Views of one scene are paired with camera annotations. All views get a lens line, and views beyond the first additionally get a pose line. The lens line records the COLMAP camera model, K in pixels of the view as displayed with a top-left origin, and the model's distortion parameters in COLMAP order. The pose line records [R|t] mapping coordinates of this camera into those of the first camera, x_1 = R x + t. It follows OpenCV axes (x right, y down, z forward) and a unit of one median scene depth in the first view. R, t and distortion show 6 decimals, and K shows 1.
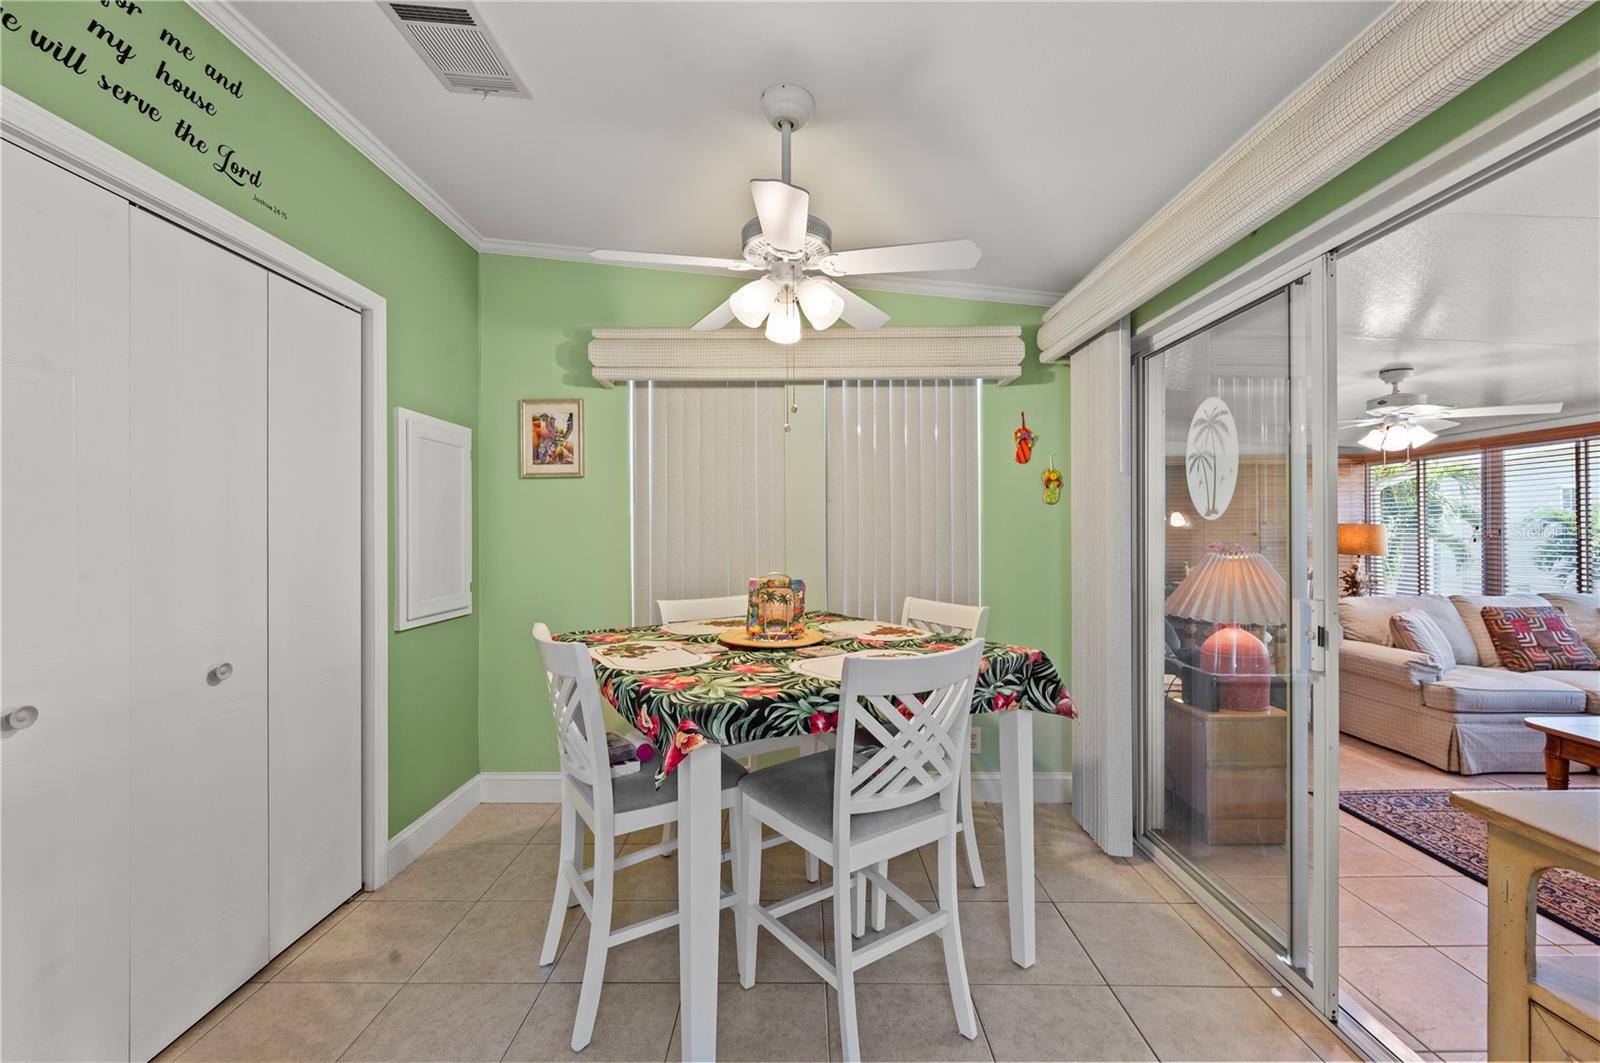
lens RADIAL K [[642.2, 0, 798.4], [0, 642.2, 526.4], [0, 0, 1]] dist [0.001015, -0.000056]
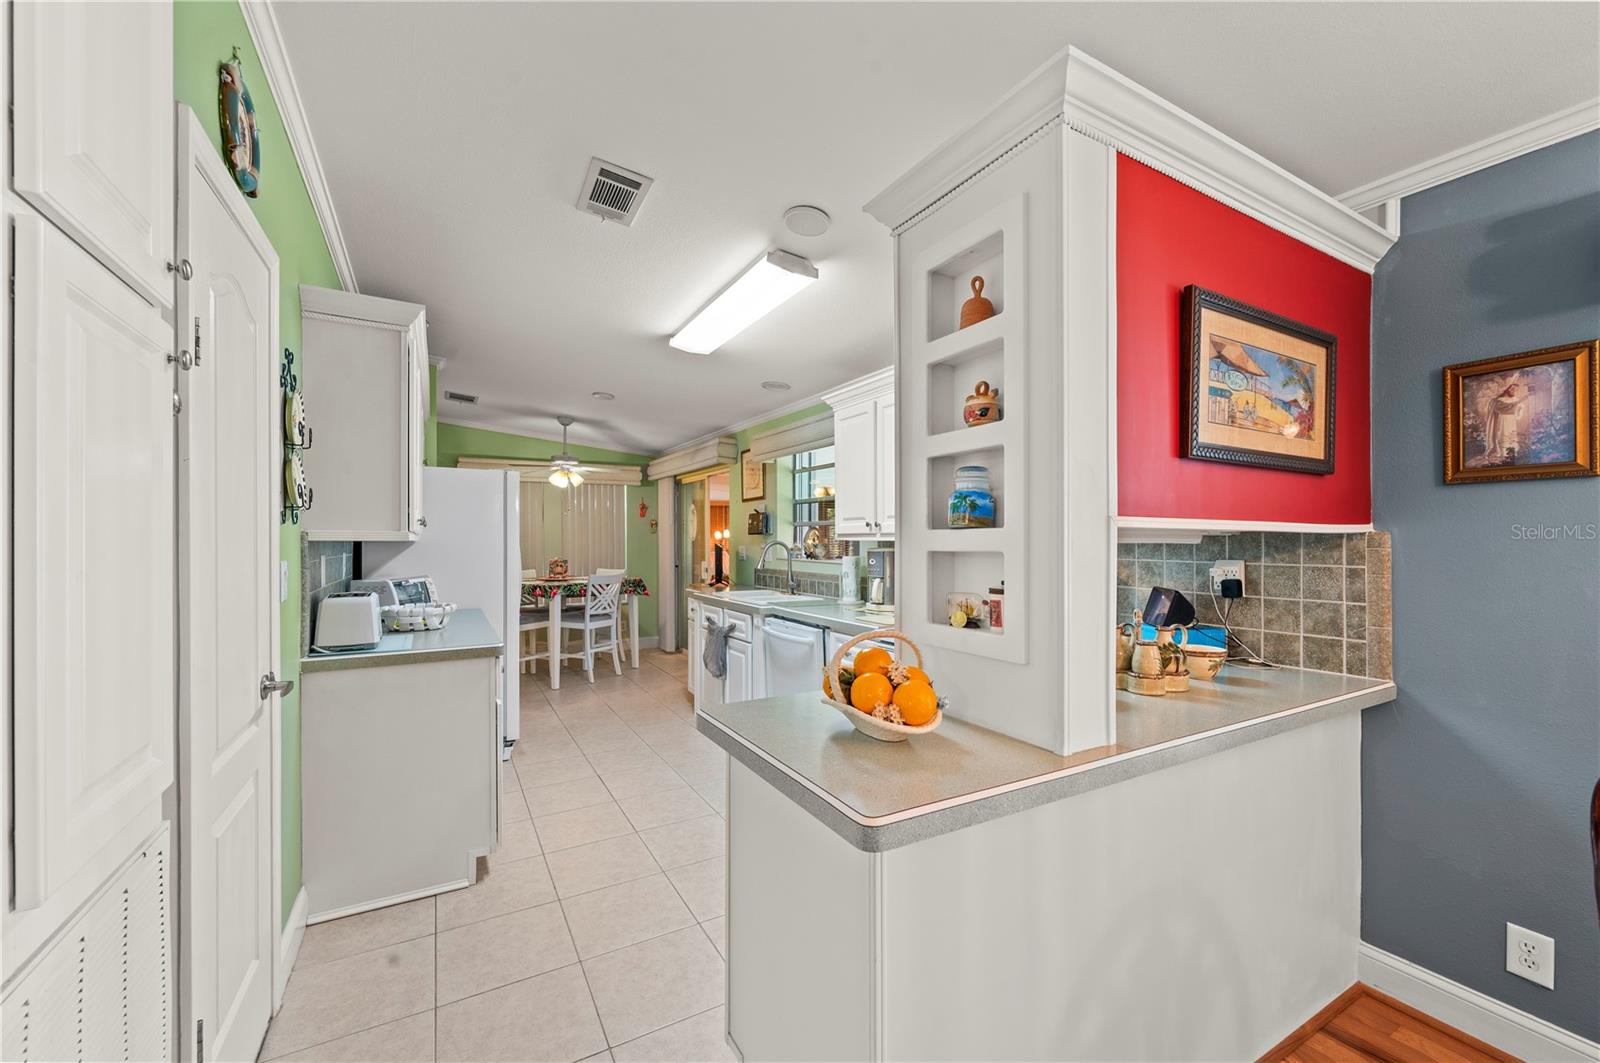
lens RADIAL K [[636.5, 0, 803.7], [0, 636.5, 534.0], [0, 0, 1]] dist [0.001161, 0.000154]
pose [[0.864481, 0.002657, 0.502658, -1.016483], [-0.003240, 0.999995, 0.000287, -0.091472], [-0.502654, -0.001877, 0.864485, -4.163188]]
